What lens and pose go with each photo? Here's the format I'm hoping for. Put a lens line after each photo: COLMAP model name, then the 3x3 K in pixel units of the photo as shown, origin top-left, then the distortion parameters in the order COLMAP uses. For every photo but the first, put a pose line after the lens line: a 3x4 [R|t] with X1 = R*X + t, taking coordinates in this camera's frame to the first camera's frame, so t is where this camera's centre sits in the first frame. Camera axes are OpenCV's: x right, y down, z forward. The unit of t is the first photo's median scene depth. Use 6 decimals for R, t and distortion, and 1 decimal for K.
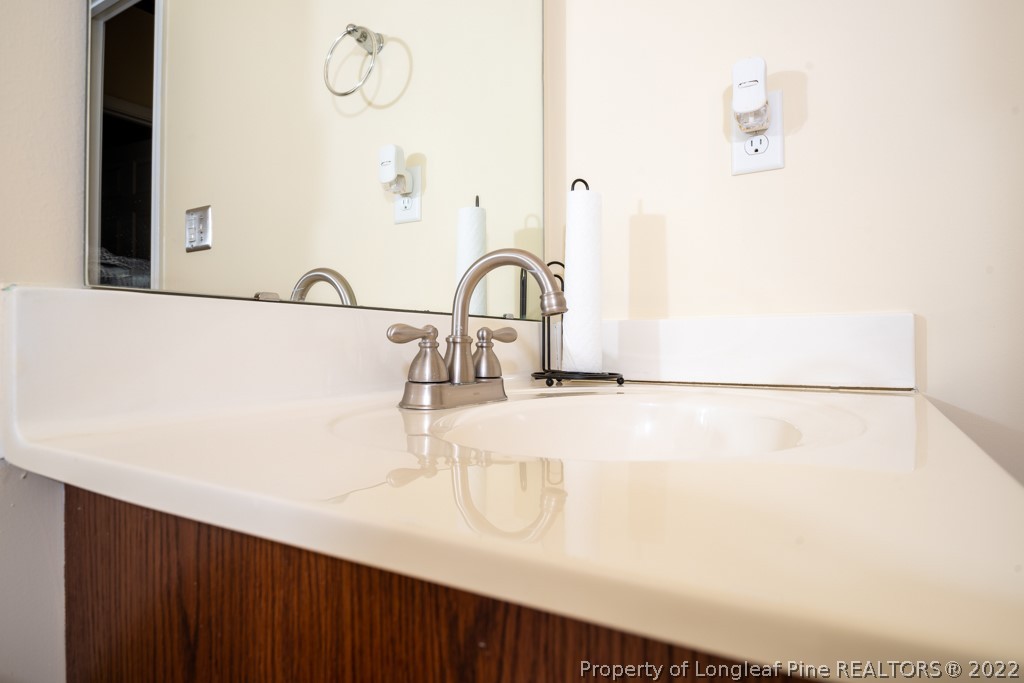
lens RADIAL K [[568.3, 0, 516.1], [0, 568.3, 342.1], [0, 0, 1]] dist [-0.000707, 0.001438]
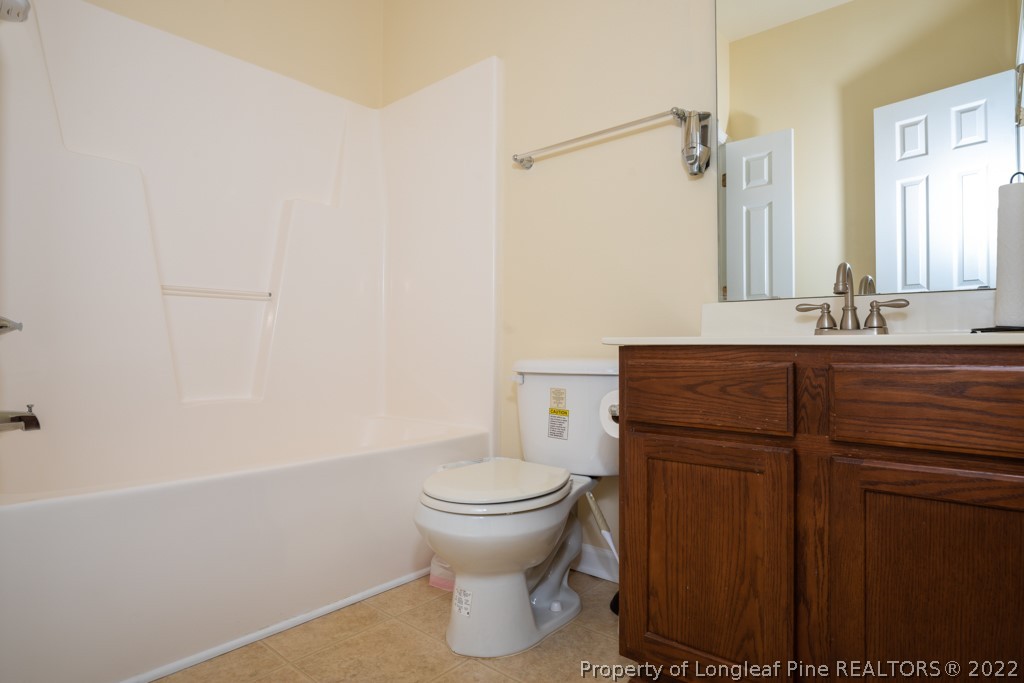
lens RADIAL K [[568.3, 0, 512.0], [0, 568.3, 340.9], [0, 0, 1]] dist [-0.000707, 0.001438]
pose [[-0.134689, -0.003818, -0.990881, 1.611388], [0.002186, 0.999989, -0.004150, 0.092177], [0.990885, -0.002725, -0.134679, 0.073787]]
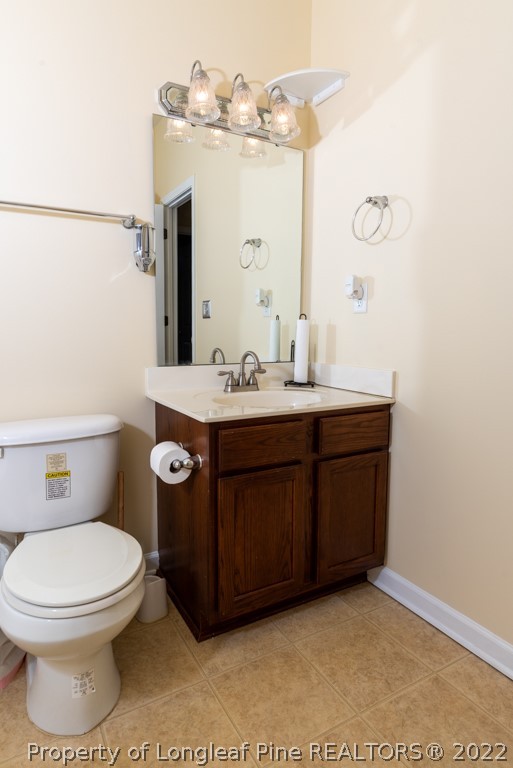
lens RADIAL K [[426.3, 0, 253.7], [0, 426.3, 383.4], [0, 0, 1]] dist [-0.000707, 0.001438]
pose [[0.884635, 0.066745, -0.461482, 0.975872], [-0.011748, 0.992578, 0.121037, -0.217676], [0.466136, -0.101652, 0.878854, -1.089195]]
